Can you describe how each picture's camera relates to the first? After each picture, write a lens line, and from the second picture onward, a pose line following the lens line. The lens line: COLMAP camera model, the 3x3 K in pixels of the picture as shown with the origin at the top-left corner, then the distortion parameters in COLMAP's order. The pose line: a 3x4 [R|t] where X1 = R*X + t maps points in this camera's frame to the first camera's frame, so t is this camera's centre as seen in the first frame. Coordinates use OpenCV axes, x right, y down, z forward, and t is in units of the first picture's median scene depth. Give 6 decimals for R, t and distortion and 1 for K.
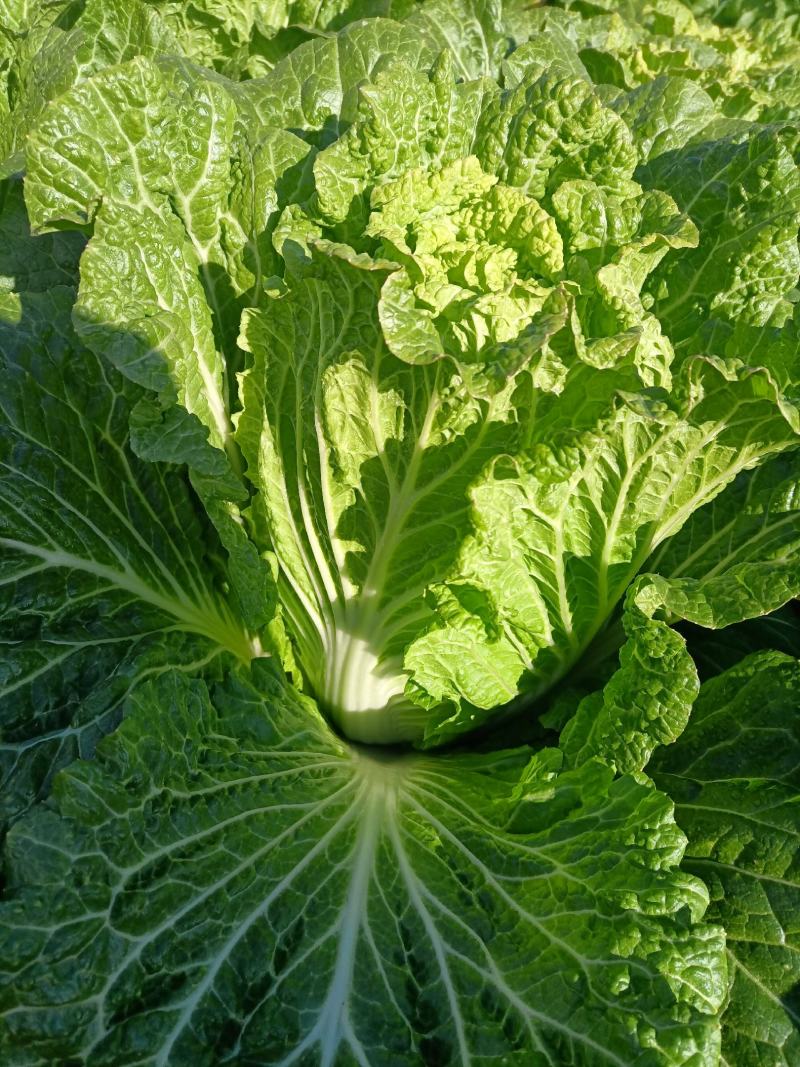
lens RADIAL K [[791.2, 0, 400.0], [0, 791.2, 533.6], [0, 0, 1]] dist [0.004239, 0.001718]
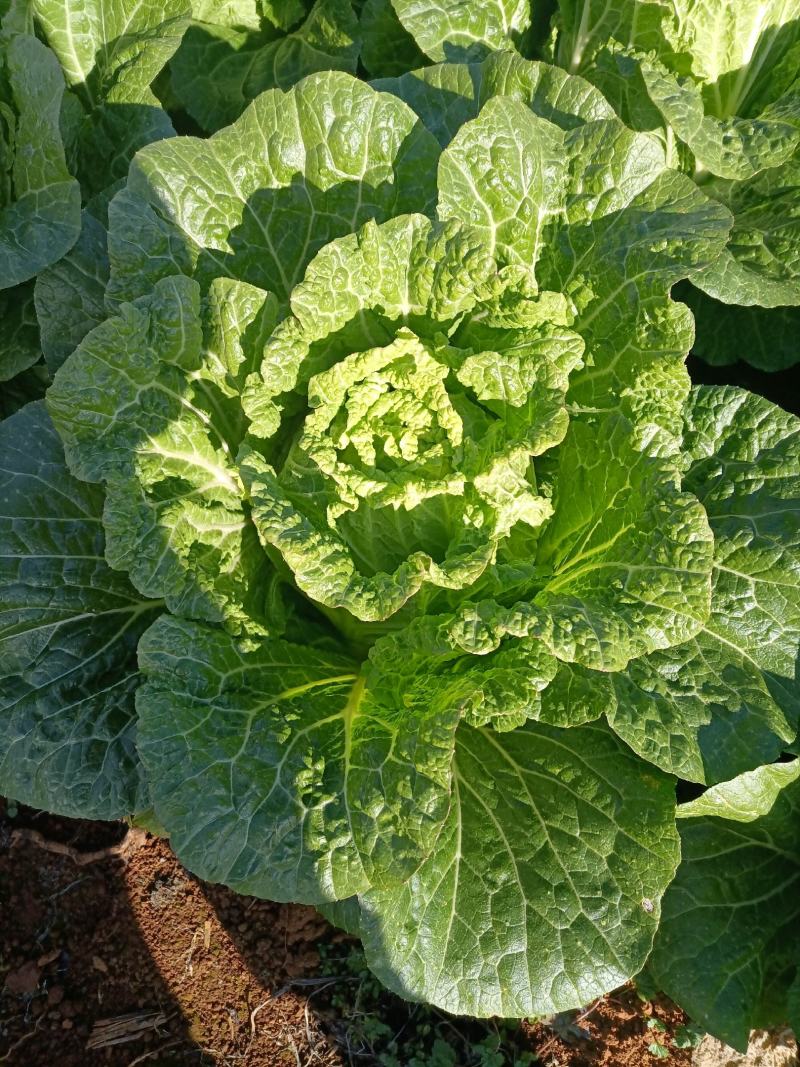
lens RADIAL K [[791.2, 0, 400.5], [0, 791.2, 533.5], [0, 0, 1]] dist [0.004239, 0.001718]
pose [[0.989527, 0.019111, -0.143076, 0.254932], [0.047360, 0.893342, 0.446874, -0.673305], [0.136356, -0.448970, 0.883081, -0.171557]]
